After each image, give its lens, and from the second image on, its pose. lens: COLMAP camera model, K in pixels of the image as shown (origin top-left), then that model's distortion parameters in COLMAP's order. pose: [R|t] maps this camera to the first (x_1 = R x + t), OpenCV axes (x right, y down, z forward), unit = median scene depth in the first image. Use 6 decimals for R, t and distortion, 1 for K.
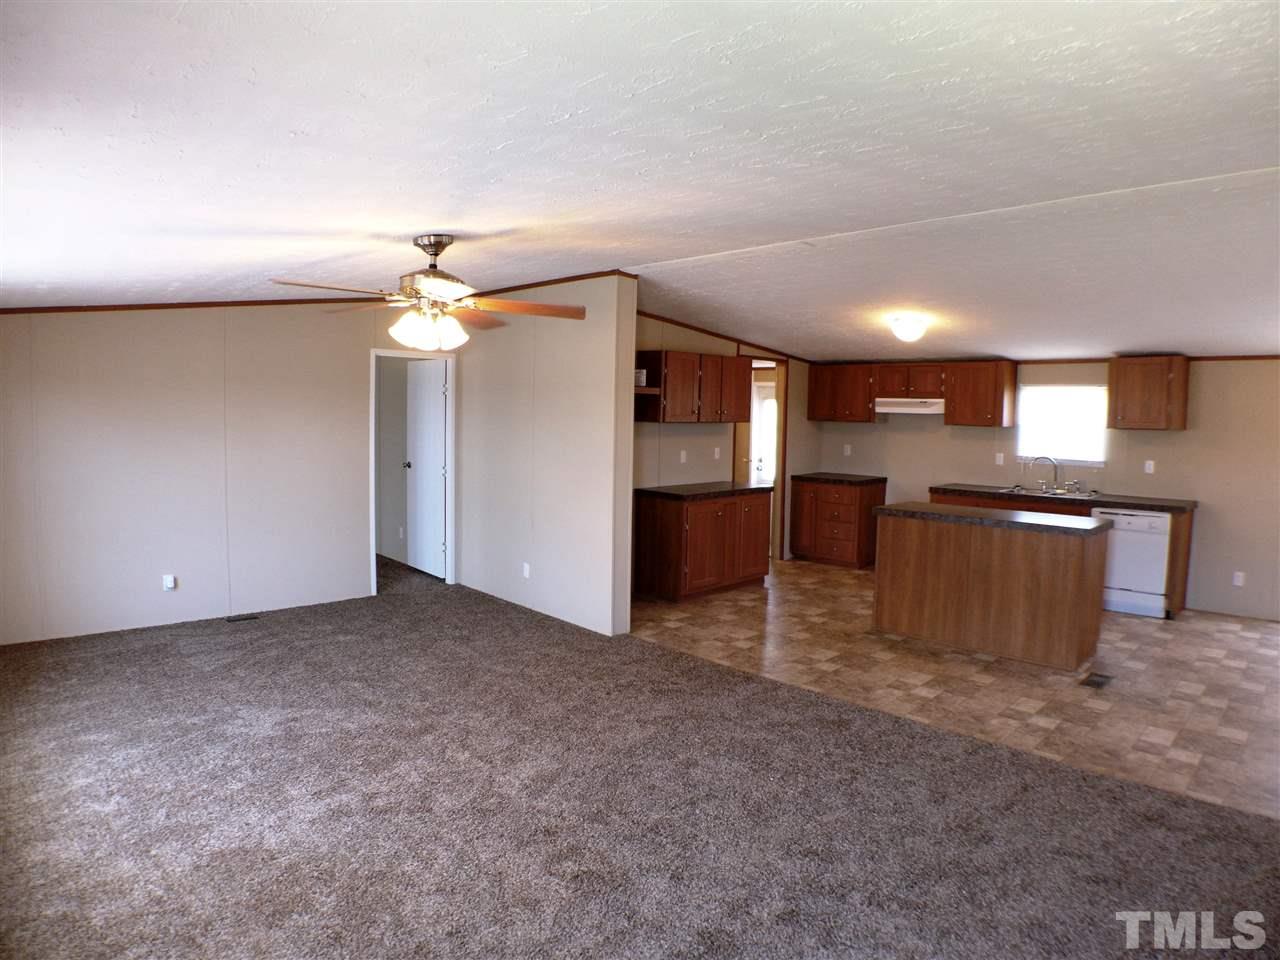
lens RADIAL K [[808.2, 0, 640.0], [0, 808.2, 480.0], [0, 0, 1]] dist [-0.086556, 0.002466]
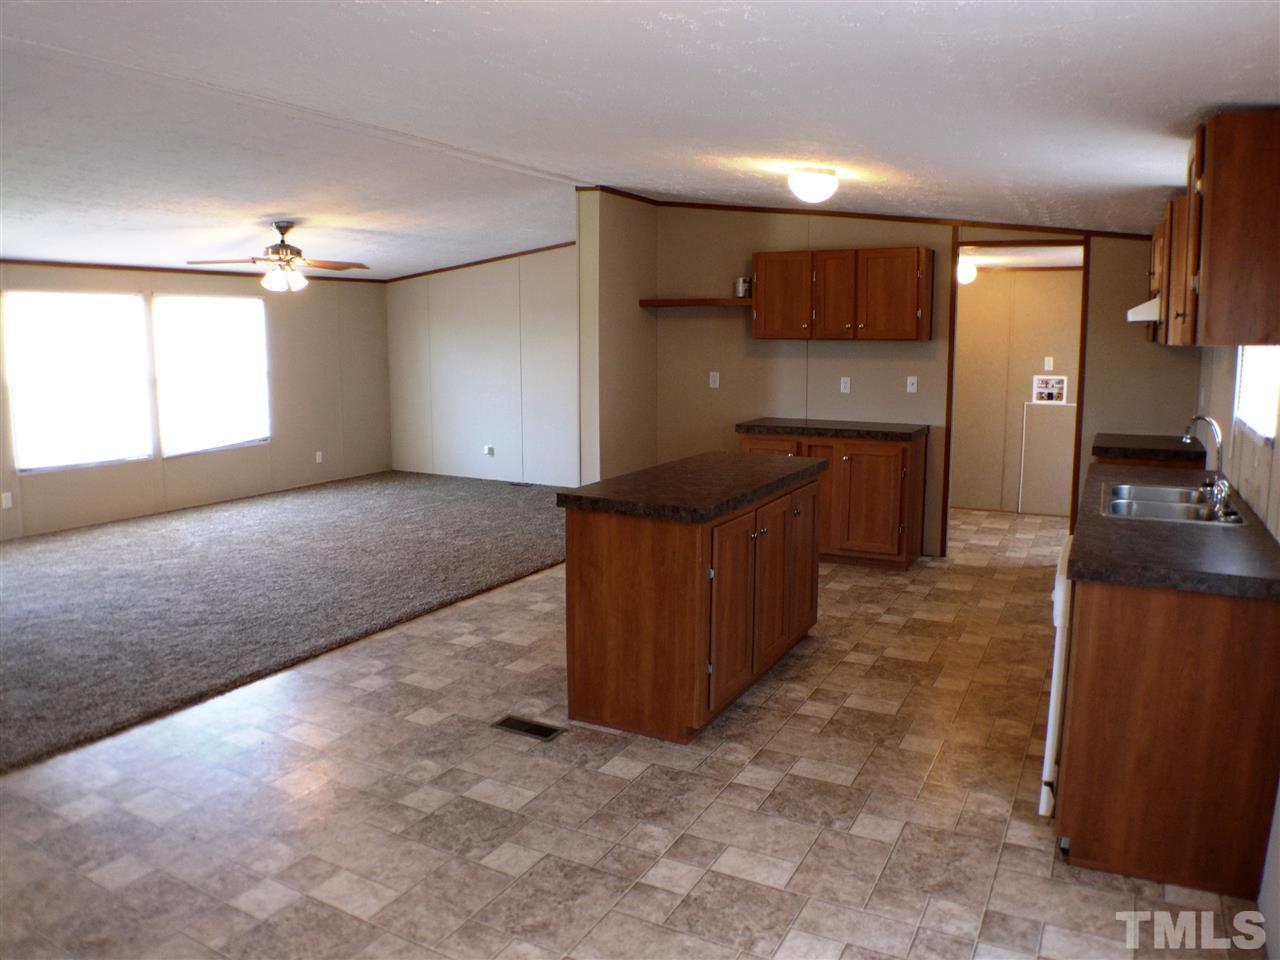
lens RADIAL K [[923.0, 0, 641.5], [0, 923.0, 461.5], [0, 0, 1]] dist [-0.116972, 0.001398]
pose [[0.249472, 0.111755, -0.961912, 0.923502], [-0.086867, 0.991897, 0.092710, -0.021880], [0.964478, 0.060430, 0.257158, 0.634854]]
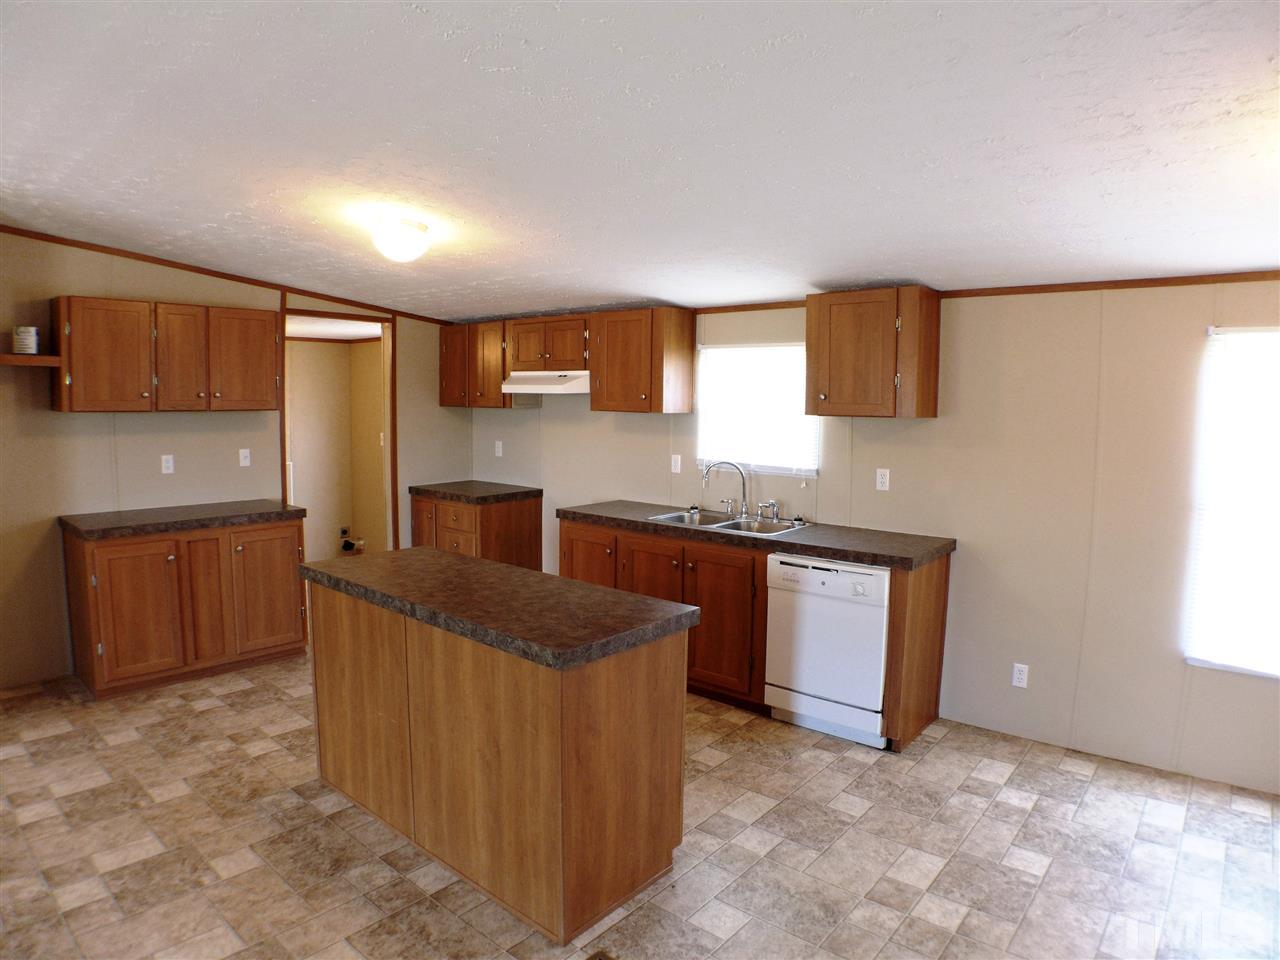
lens RADIAL K [[767.8, 0, 625.1], [0, 767.8, 471.0], [0, 0, 1]] dist [-0.146095, 0.043033]
pose [[0.999151, -0.003742, 0.041023, 0.428484], [0.003567, 0.999984, 0.004324, -0.026175], [-0.041039, -0.004174, 0.999149, 0.427611]]
